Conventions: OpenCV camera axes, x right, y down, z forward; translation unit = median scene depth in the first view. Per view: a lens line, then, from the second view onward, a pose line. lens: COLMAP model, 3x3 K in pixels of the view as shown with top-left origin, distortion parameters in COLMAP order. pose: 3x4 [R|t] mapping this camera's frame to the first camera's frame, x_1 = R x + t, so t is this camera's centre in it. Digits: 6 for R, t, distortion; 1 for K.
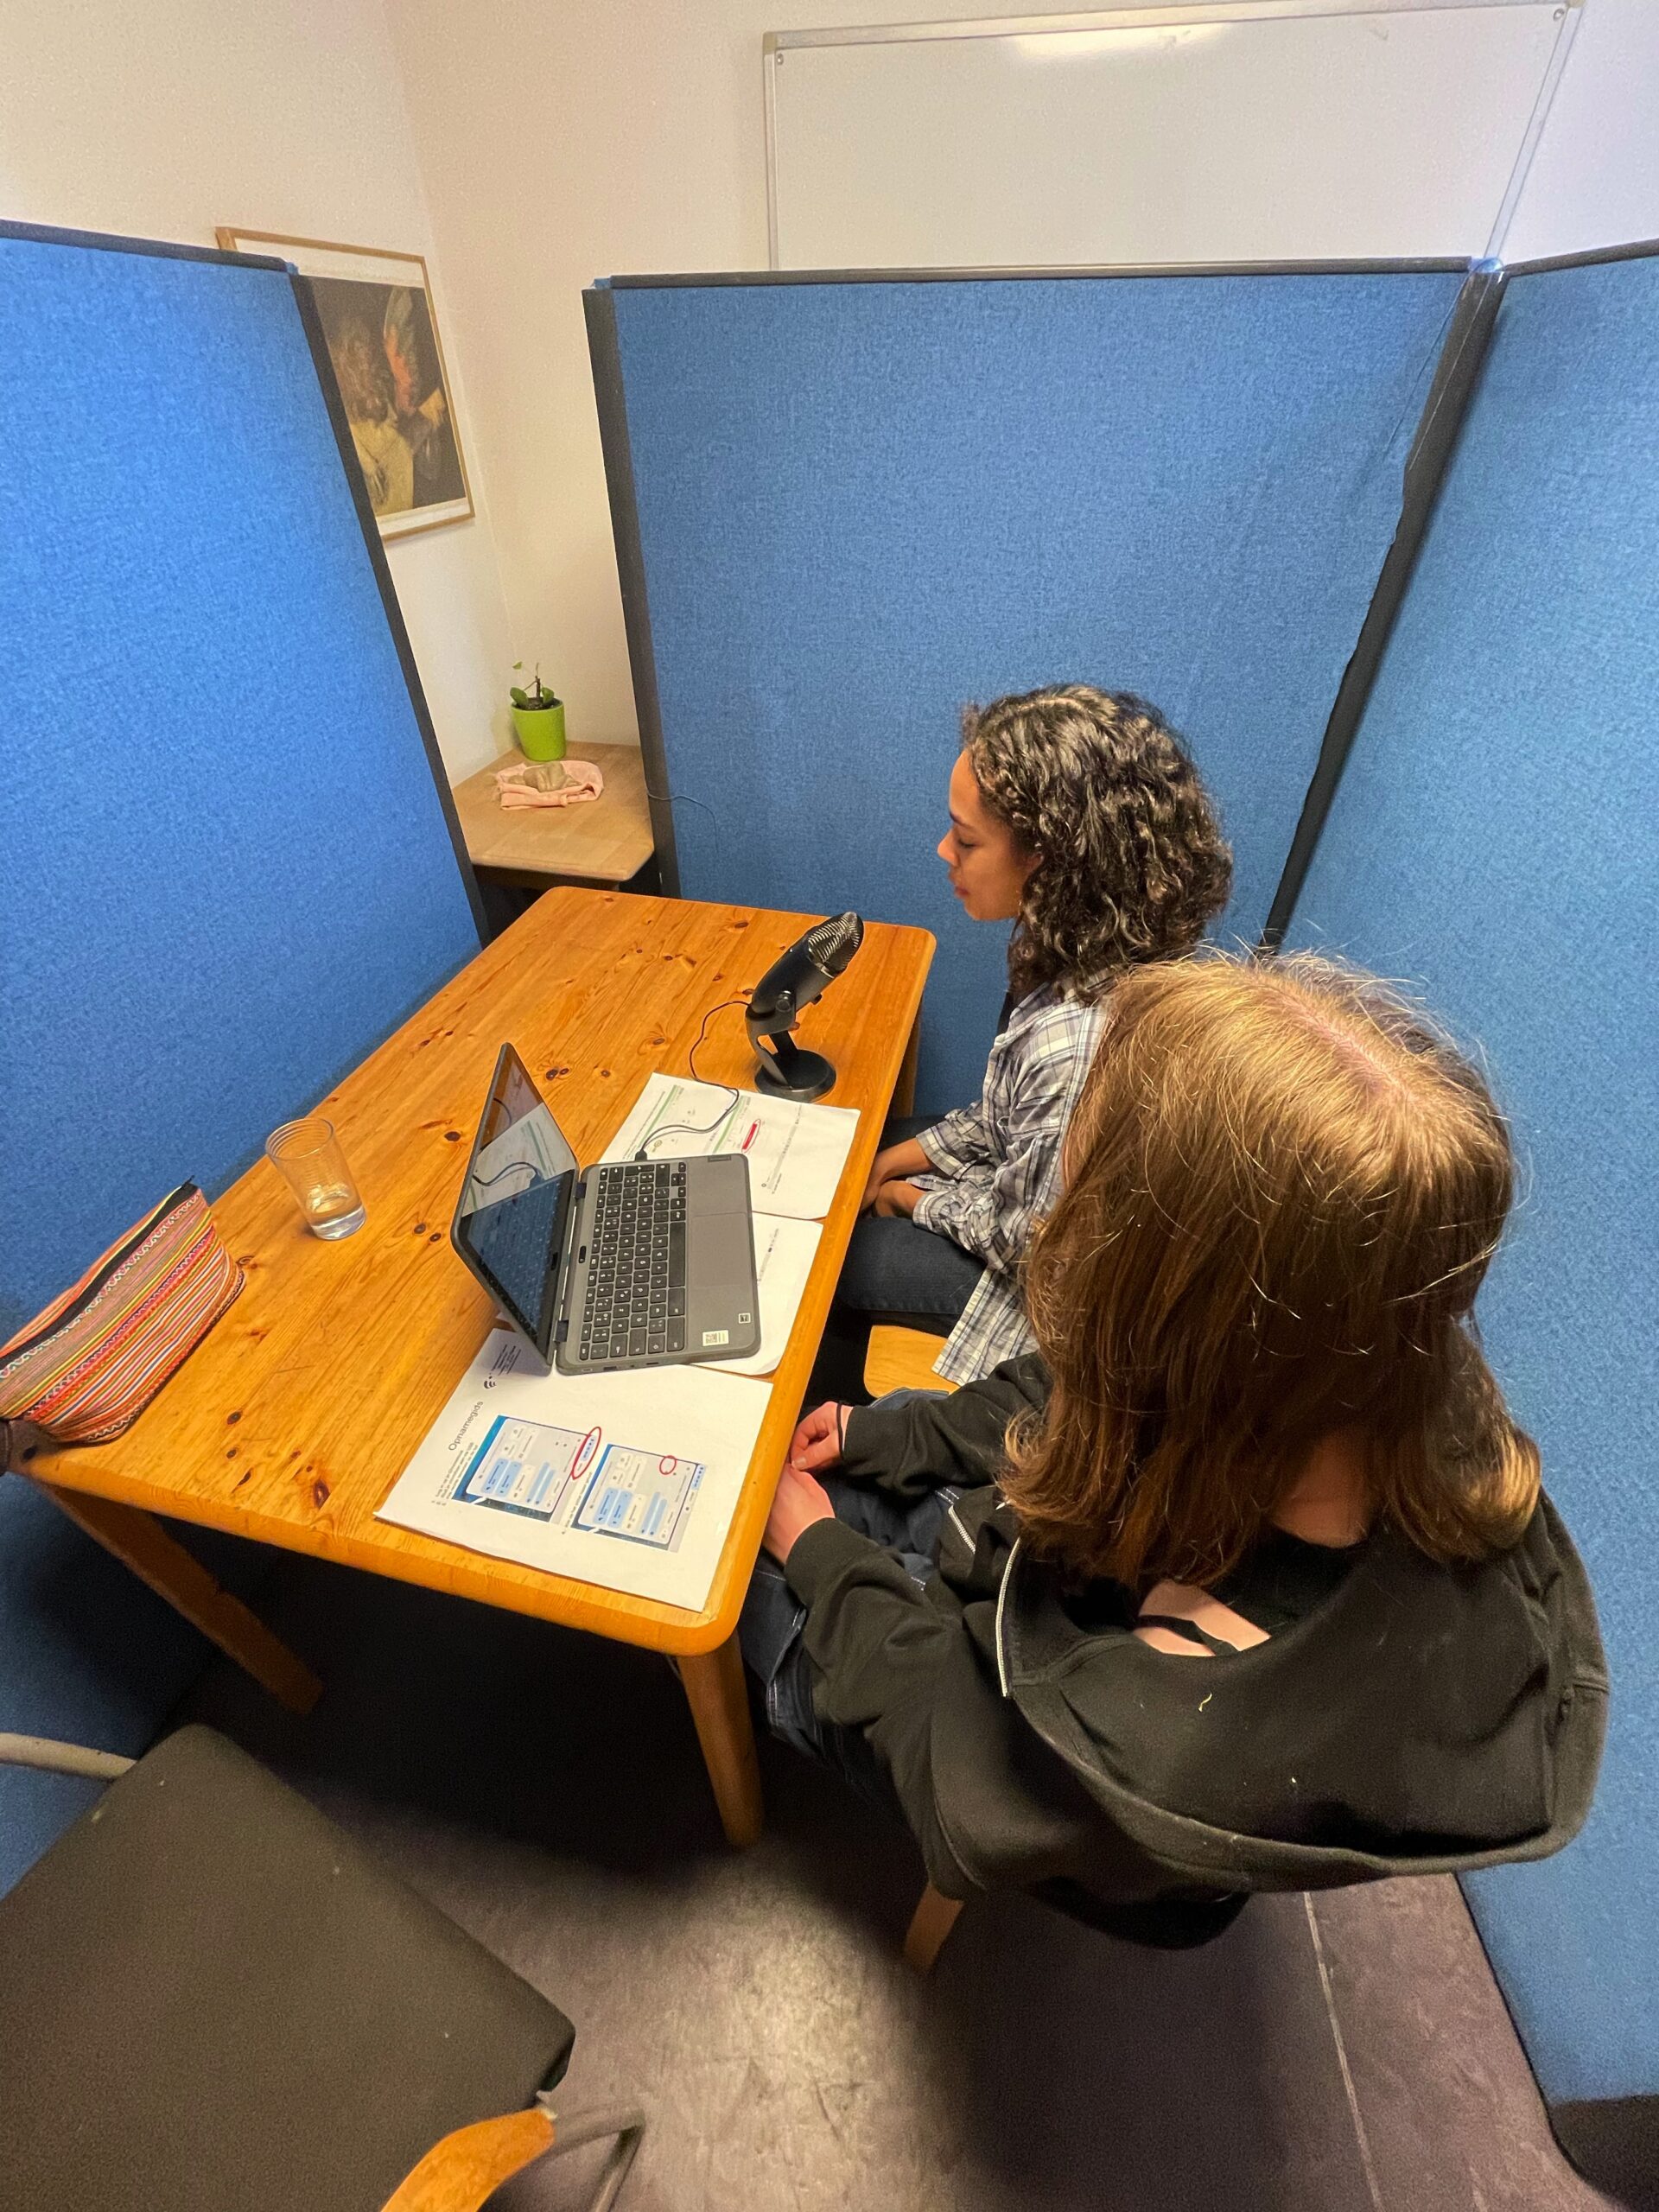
lens RADIAL K [[891.3, 0, 829.5], [0, 891.3, 1106.0], [0, 0, 1]] dist [-0.007120, 0.000452]
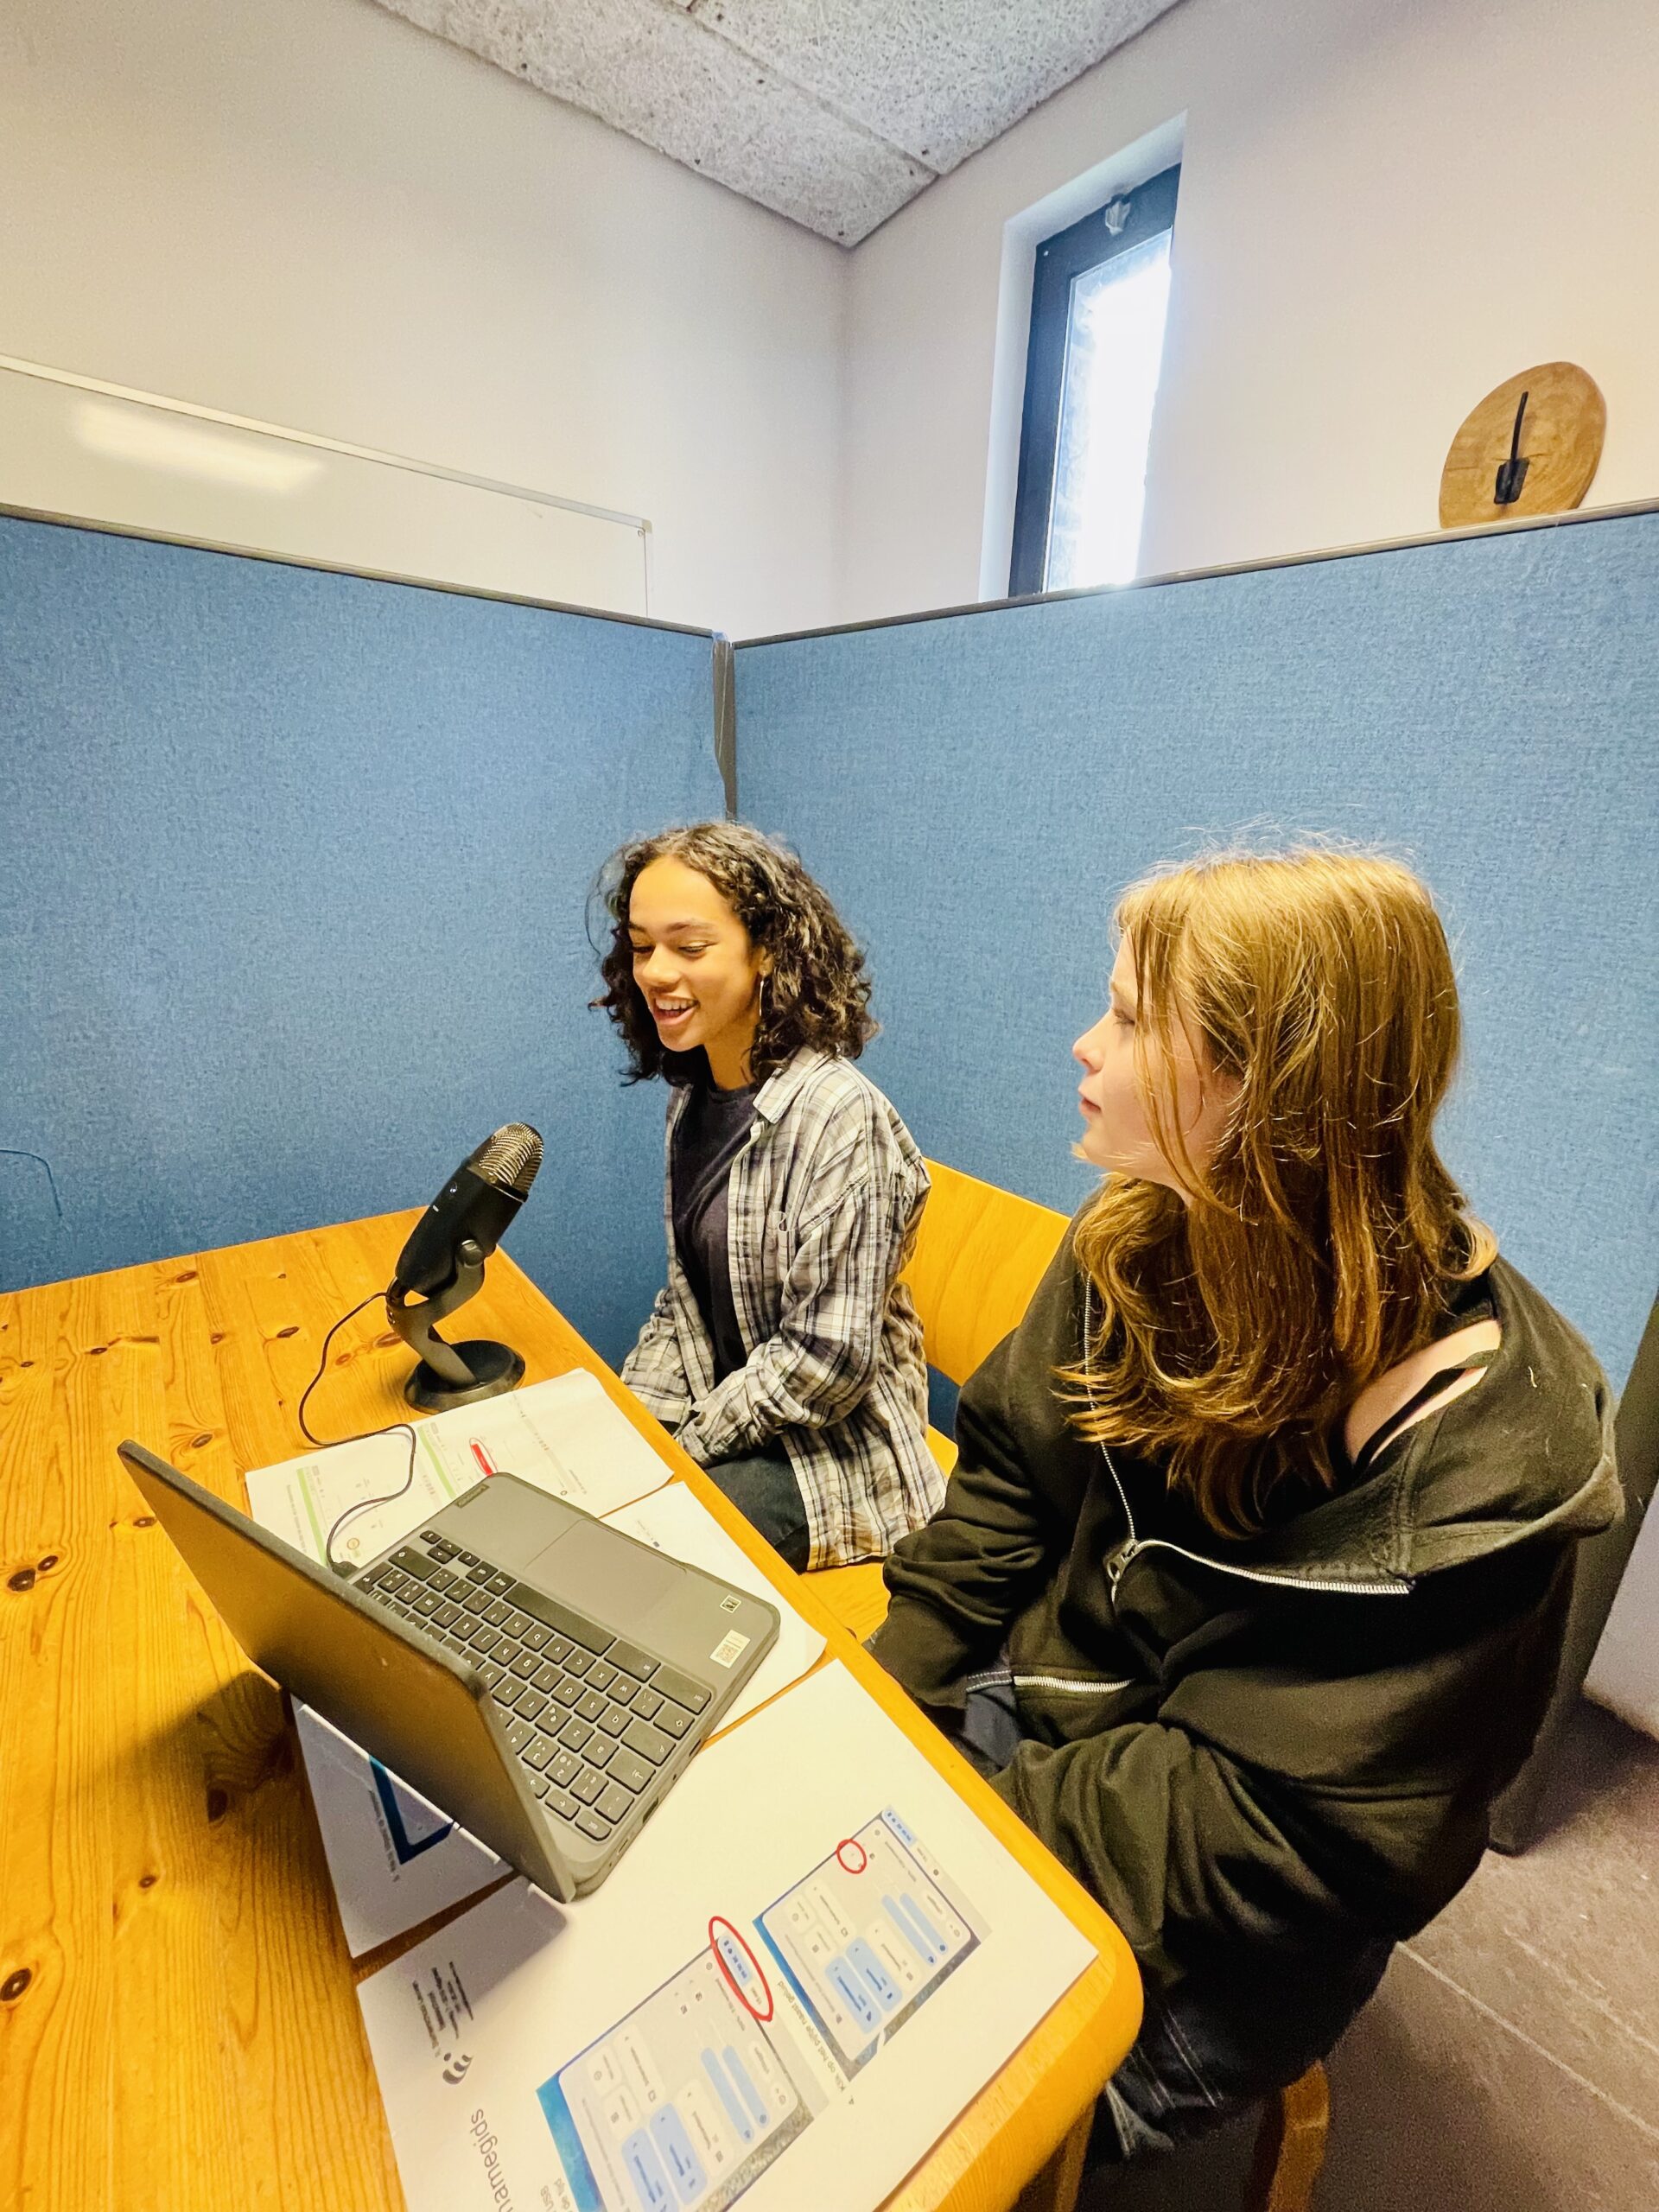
lens RADIAL K [[891.3, 0, 829.5], [0, 891.3, 1106.0], [0, 0, 1]] dist [-0.007120, 0.000452]
pose [[0.625523, -0.209482, 0.751557, -0.377188], [0.473079, 0.867834, -0.151853, 0.028255], [-0.620416, 0.450534, 0.641952, 0.267862]]
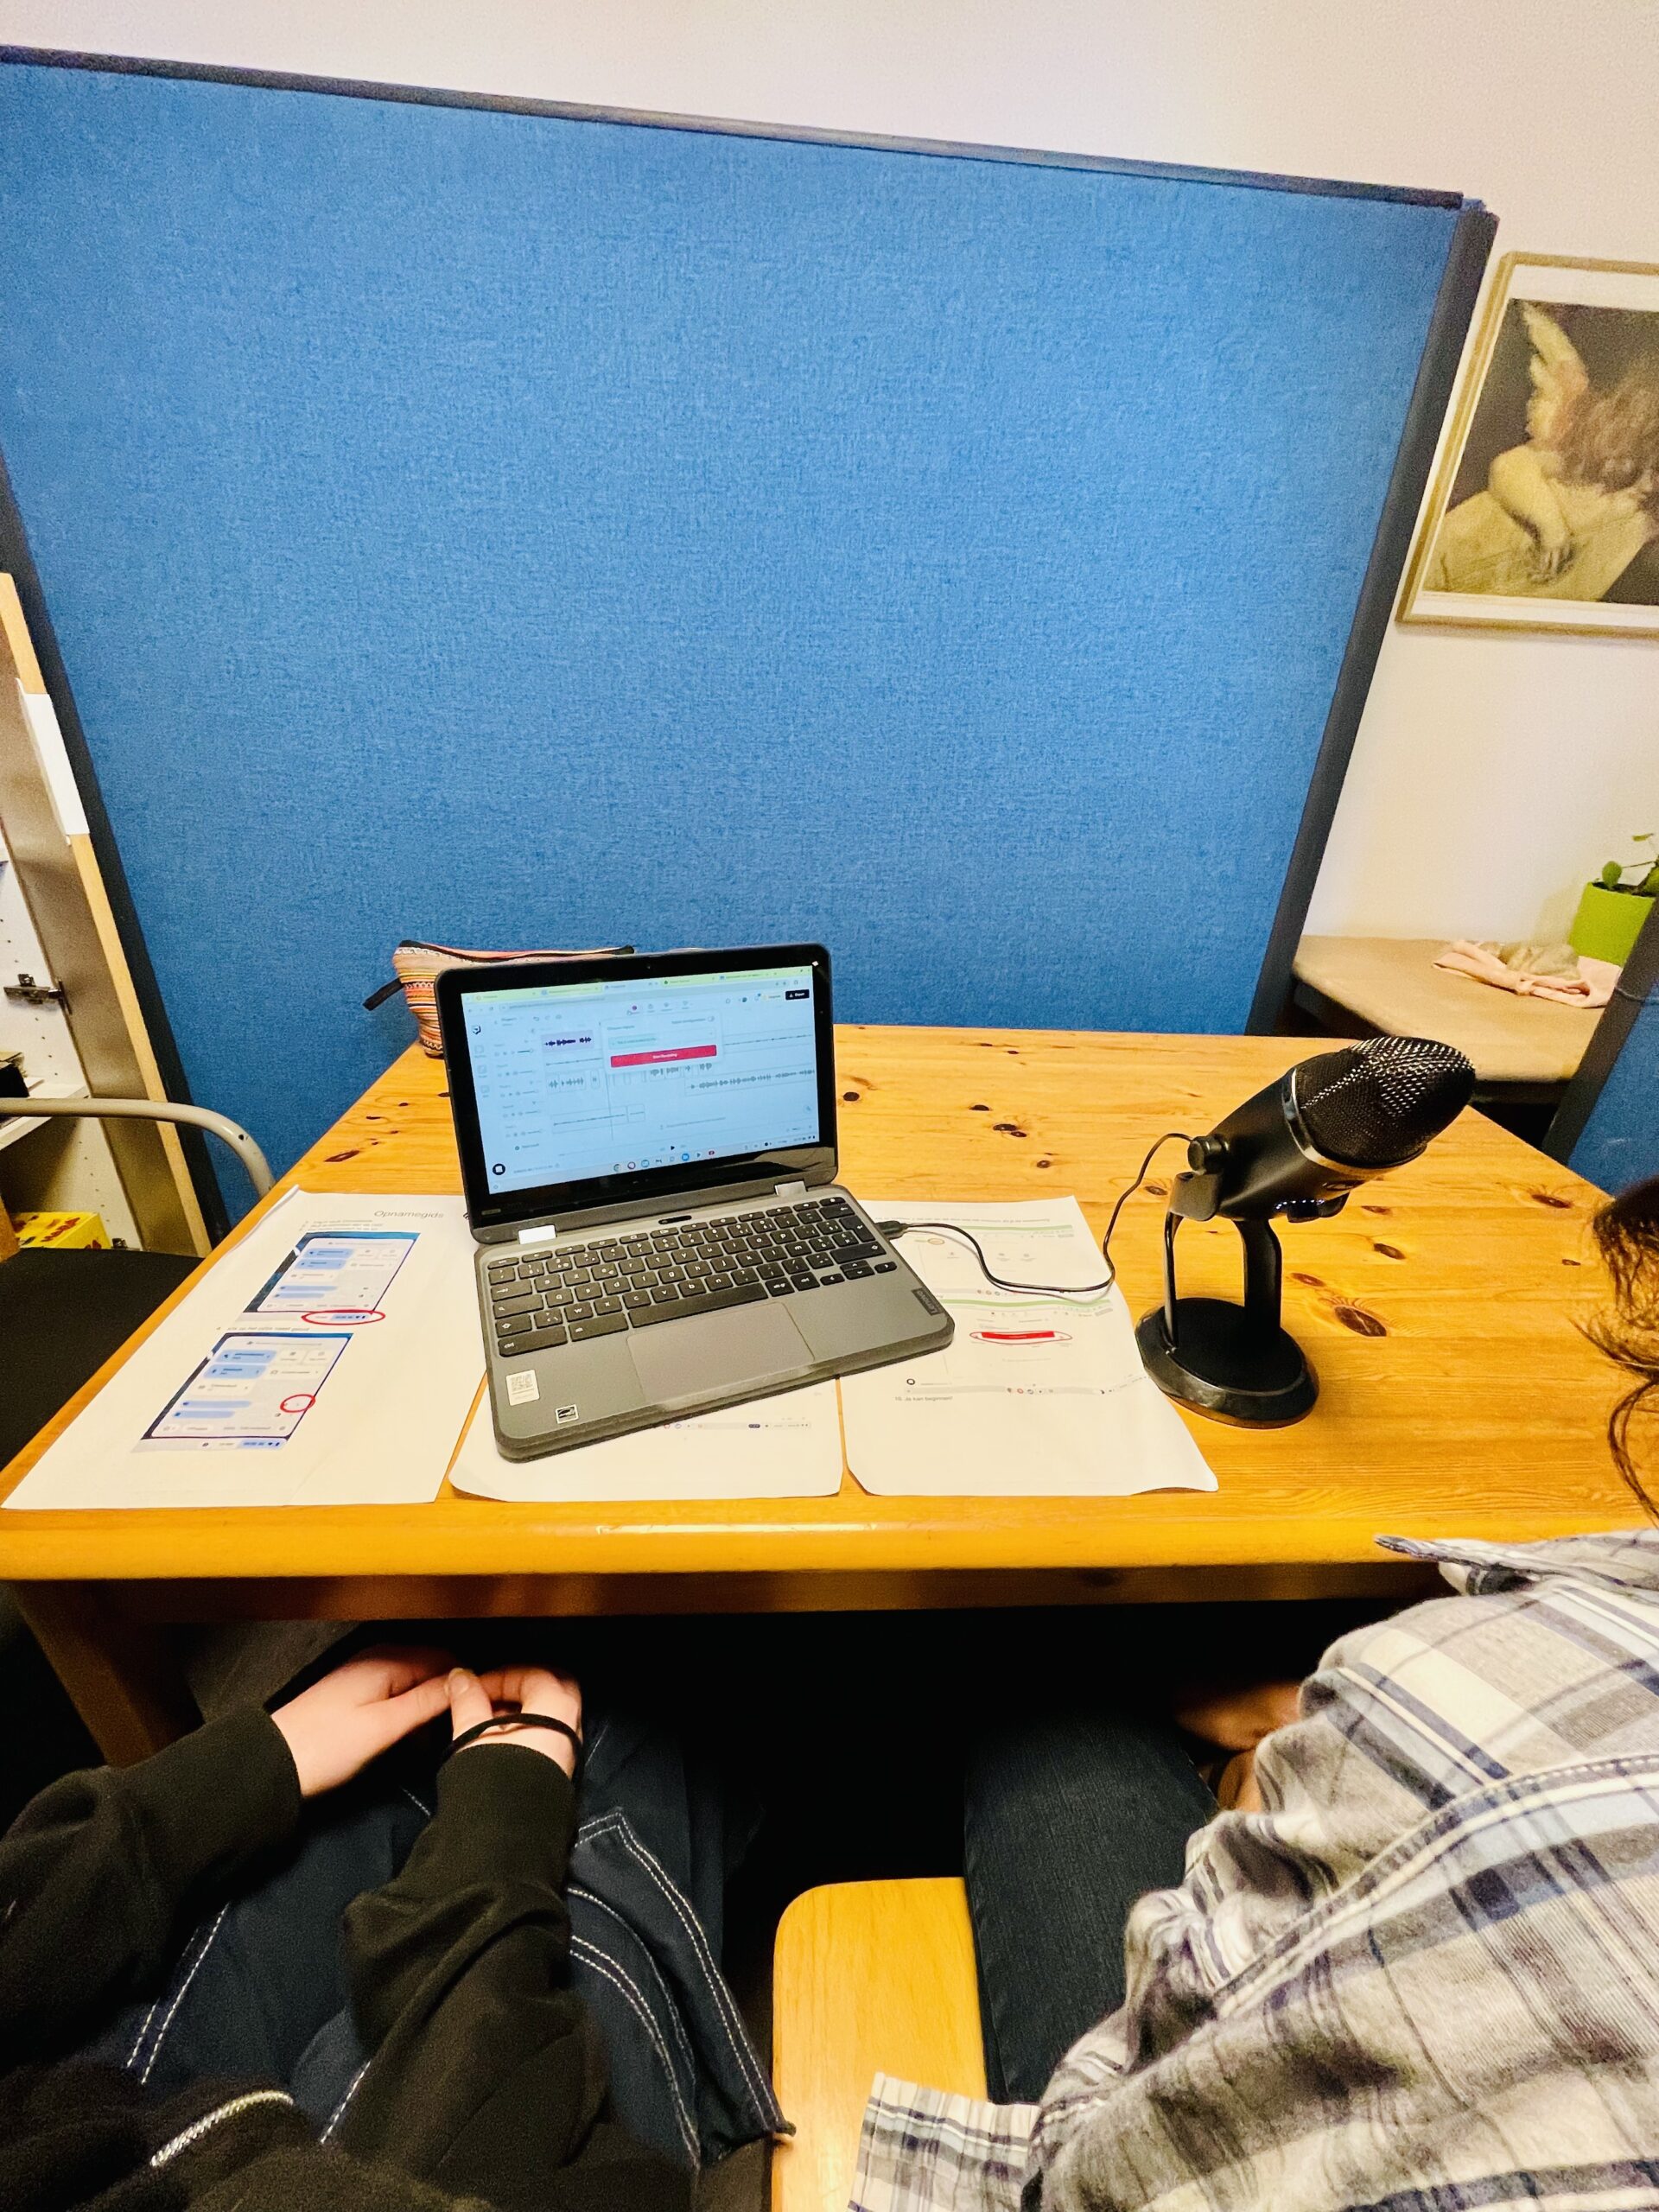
lens RADIAL K [[891.3, 0, 829.5], [0, 891.3, 1106.0], [0, 0, 1]] dist [-0.007120, 0.000452]
pose [[0.278776, 0.429275, -0.859073, 0.268875], [-0.650452, 0.742514, 0.159954, -0.076451], [0.706538, 0.514194, 0.486218, 0.591012]]
